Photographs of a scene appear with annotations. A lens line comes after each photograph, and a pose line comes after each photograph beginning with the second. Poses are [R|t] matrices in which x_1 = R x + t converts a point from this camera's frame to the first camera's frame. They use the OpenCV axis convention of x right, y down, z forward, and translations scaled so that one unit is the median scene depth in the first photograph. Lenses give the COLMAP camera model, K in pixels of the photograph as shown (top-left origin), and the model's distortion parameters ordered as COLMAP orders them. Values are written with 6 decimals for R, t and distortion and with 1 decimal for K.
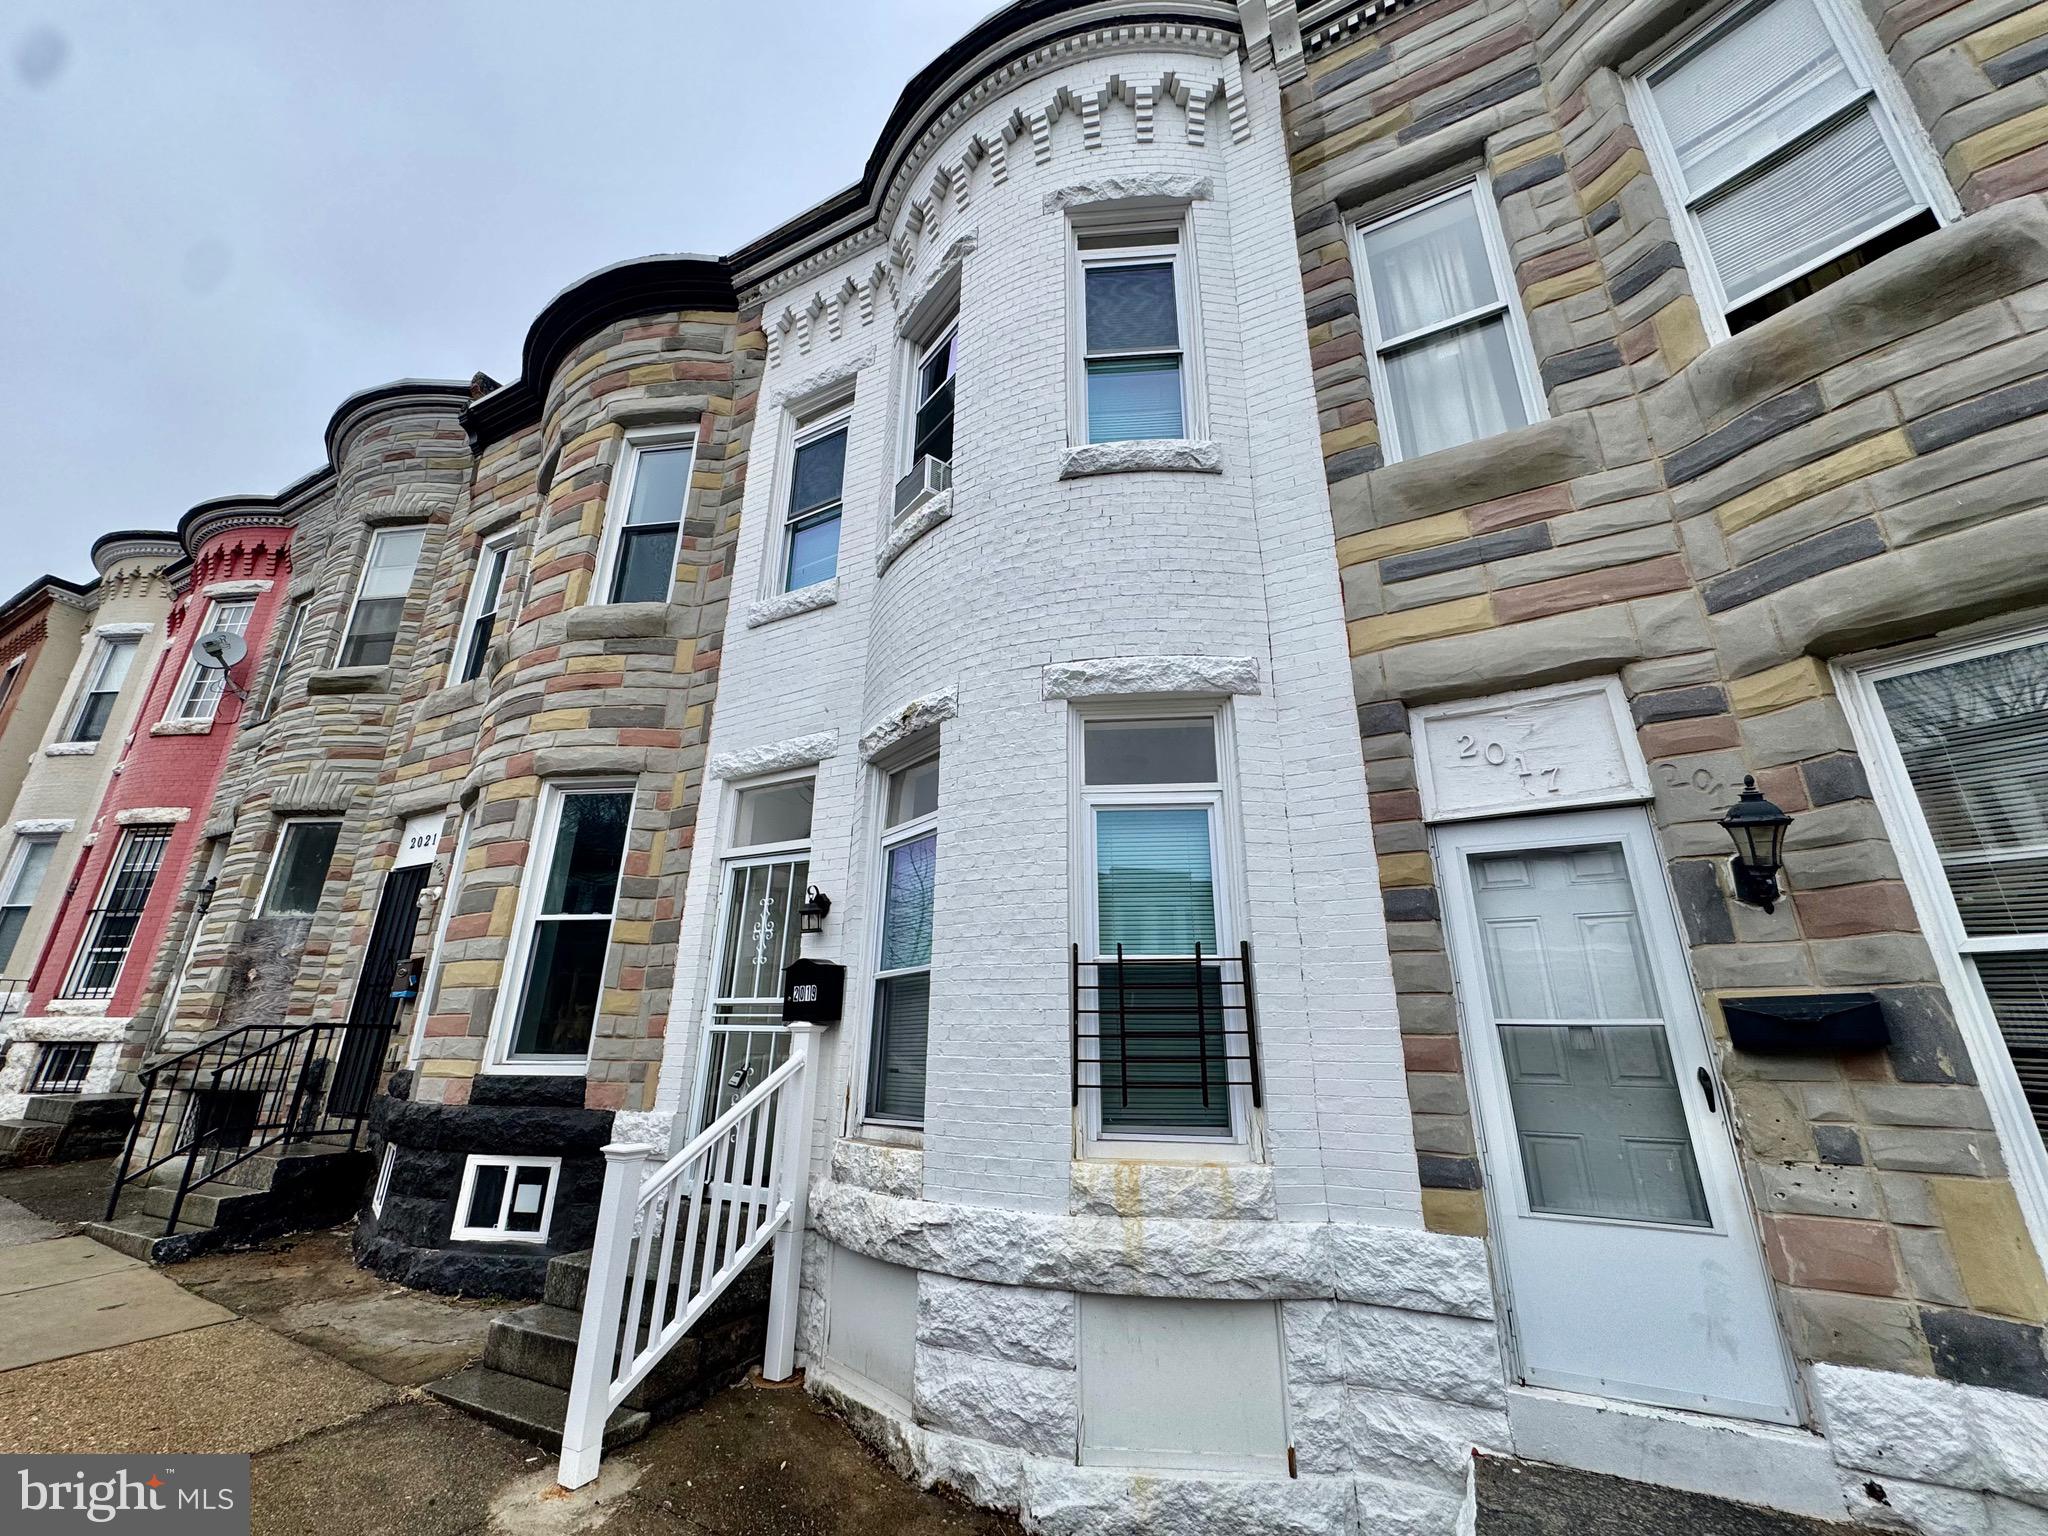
lens RADIAL K [[815.0, 0, 1023.9], [0, 815.0, 764.5], [0, 0, 1]] dist [-0.002277, 0.000597]
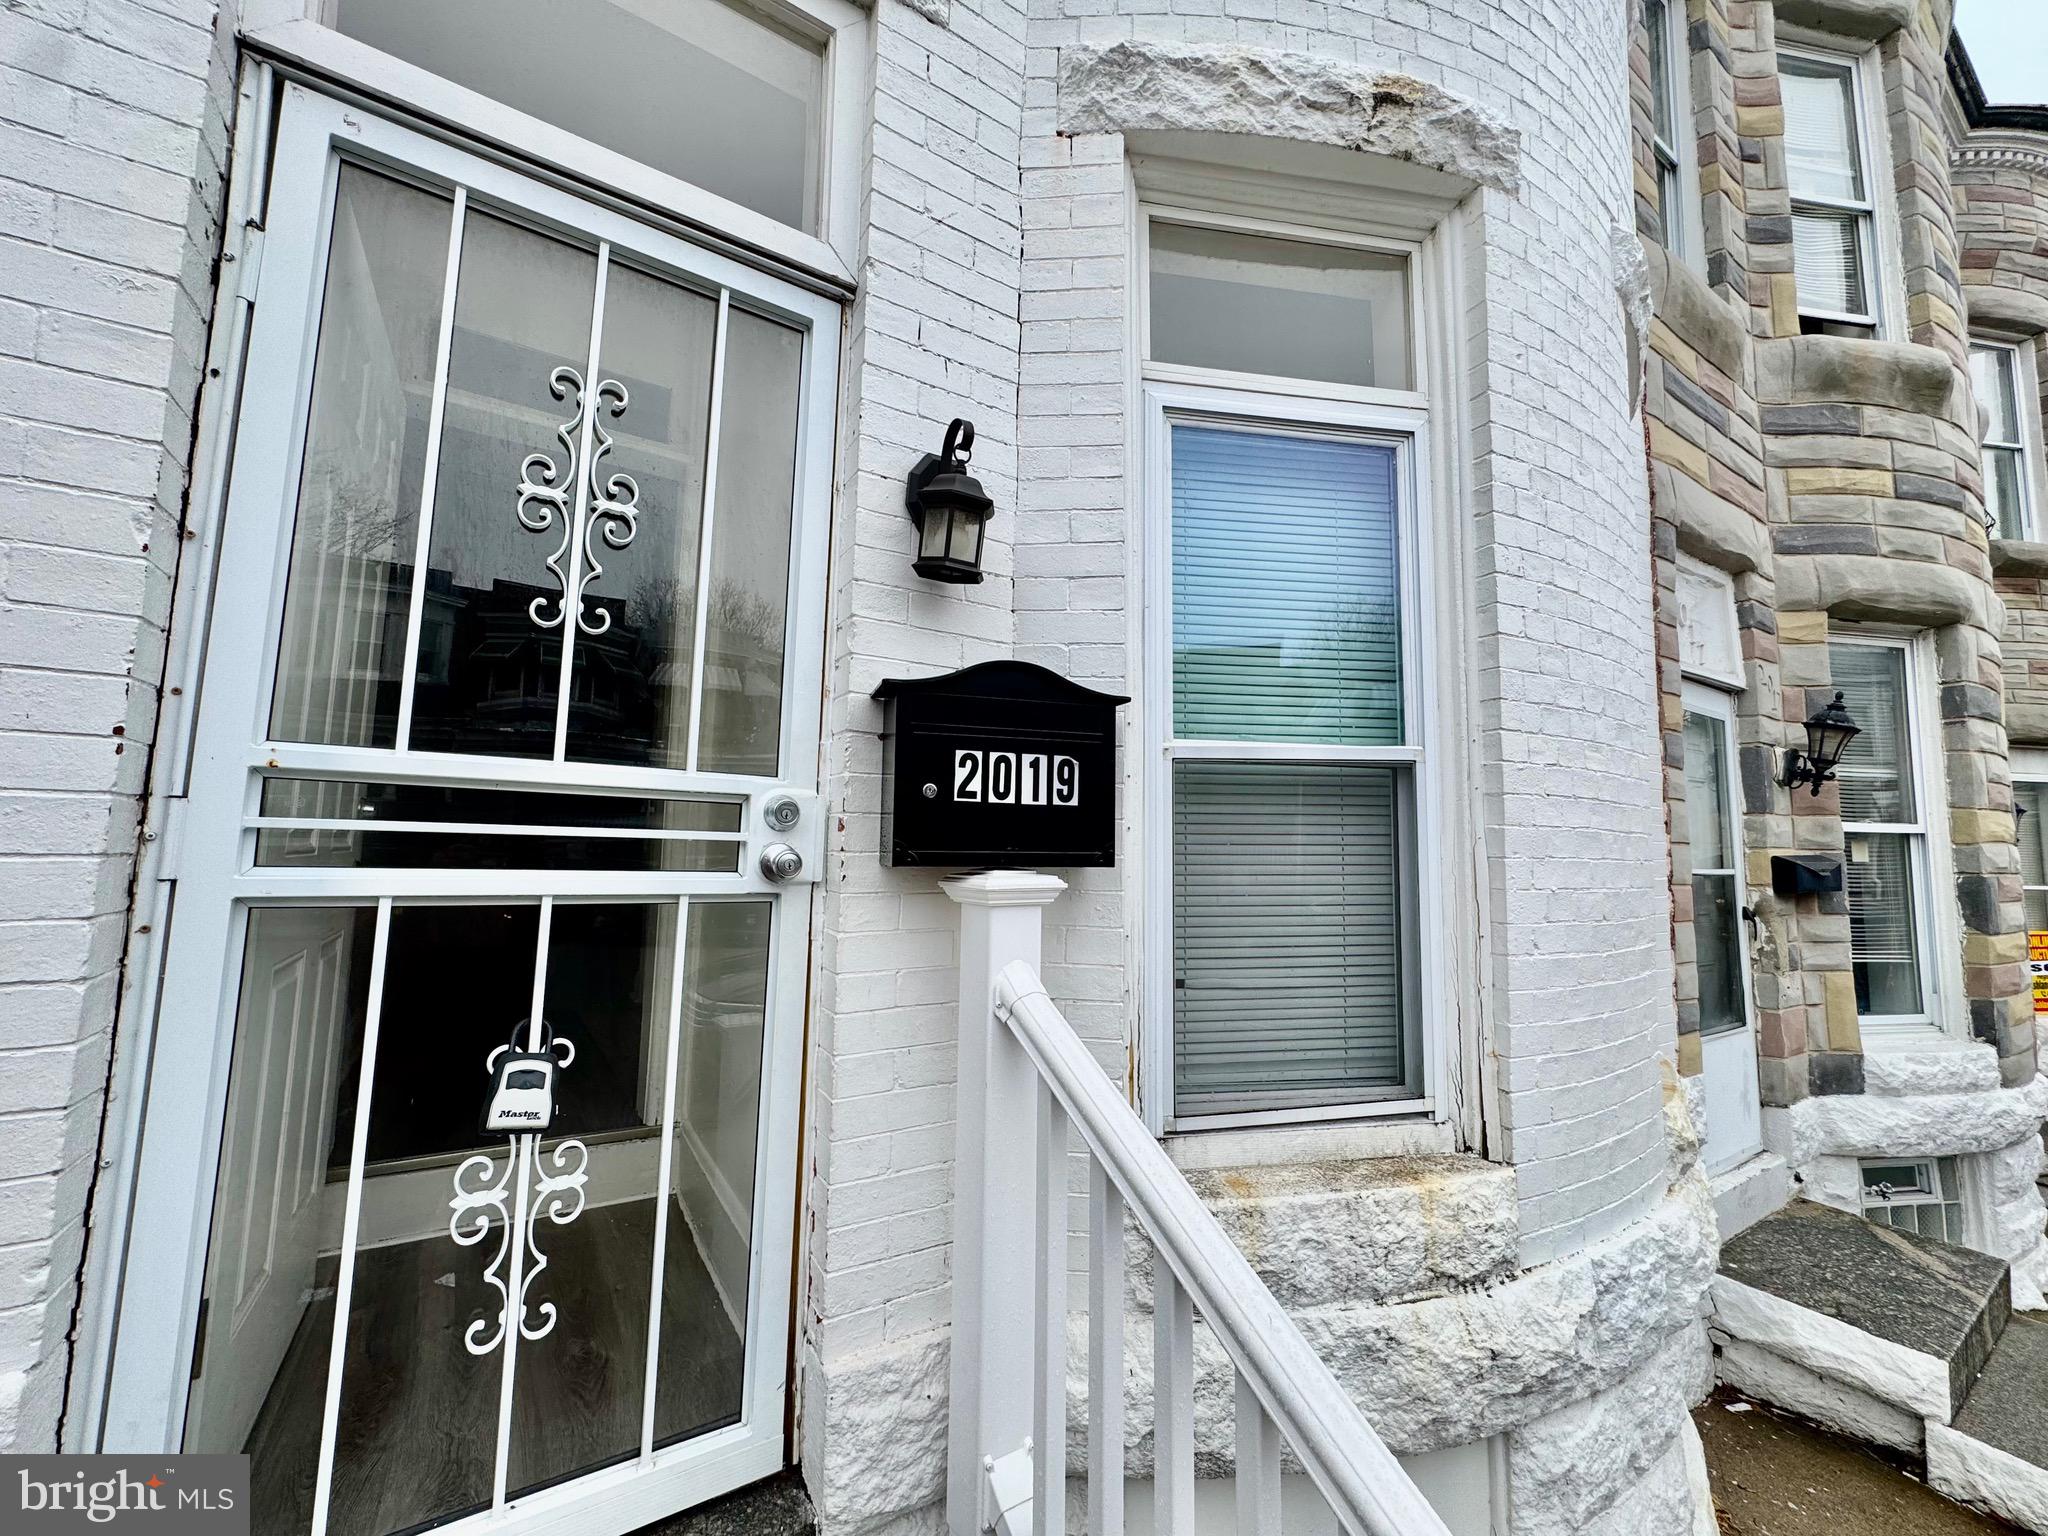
lens RADIAL K [[815.0, 0, 1025.6], [0, 815.0, 767.7], [0, 0, 1]] dist [-0.002277, 0.000597]
pose [[0.497063, 0.083191, 0.863717, -0.787844], [-0.298168, 0.951157, 0.079981, 0.381156], [-0.814876, -0.297289, 0.497590, 1.286066]]
